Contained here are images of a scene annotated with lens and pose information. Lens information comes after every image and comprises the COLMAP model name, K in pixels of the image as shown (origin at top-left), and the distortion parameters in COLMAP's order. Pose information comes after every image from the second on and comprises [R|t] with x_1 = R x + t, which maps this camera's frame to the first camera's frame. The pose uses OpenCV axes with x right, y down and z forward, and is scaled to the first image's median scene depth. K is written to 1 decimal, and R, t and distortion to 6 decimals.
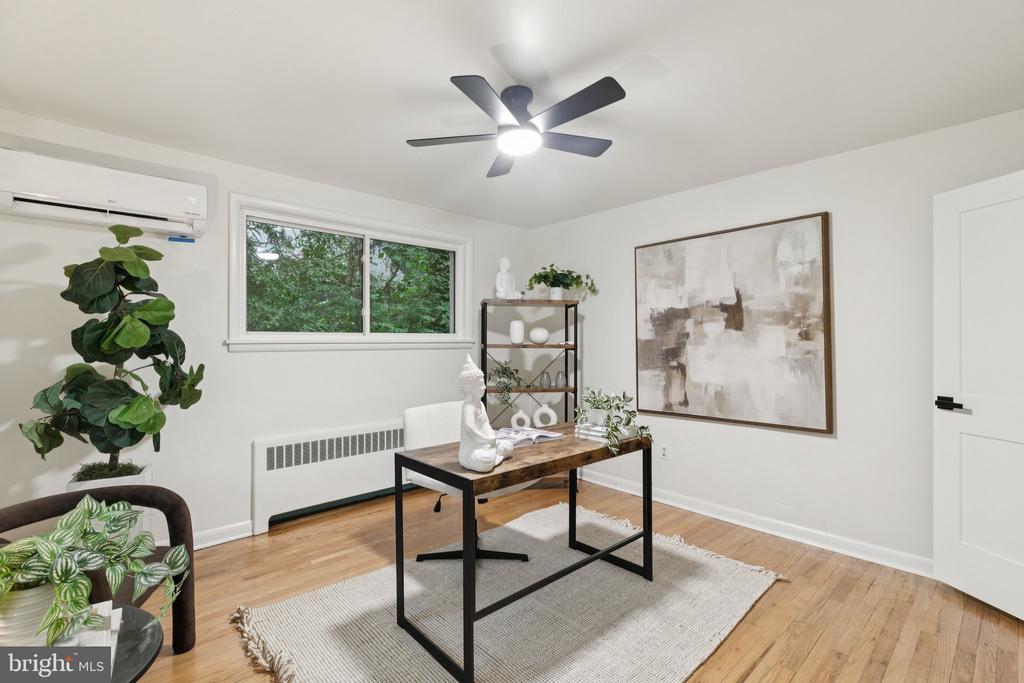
lens RADIAL K [[469.4, 0, 512.5], [0, 469.4, 340.1], [0, 0, 1]] dist [0.004741, -0.000281]
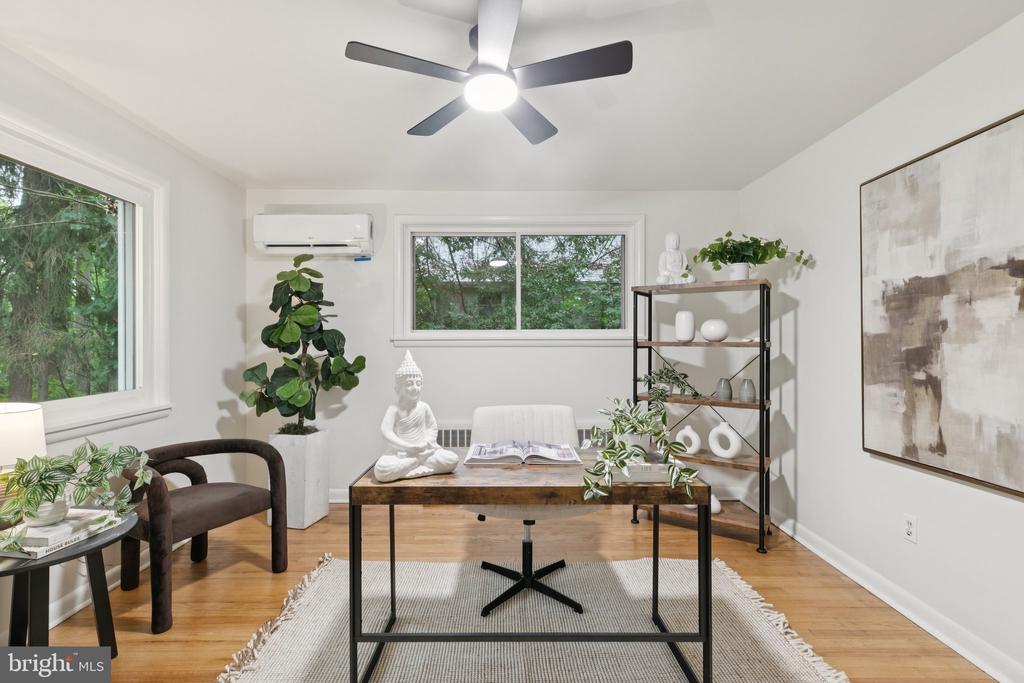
lens RADIAL K [[469.4, 0, 512.2], [0, 469.4, 340.7], [0, 0, 1]] dist [0.004741, -0.000281]
pose [[0.739740, 0.000611, -0.672892, 0.367390], [0.002089, 0.999993, 0.003204, 0.005084], [0.672889, -0.003776, 0.739734, 0.255611]]
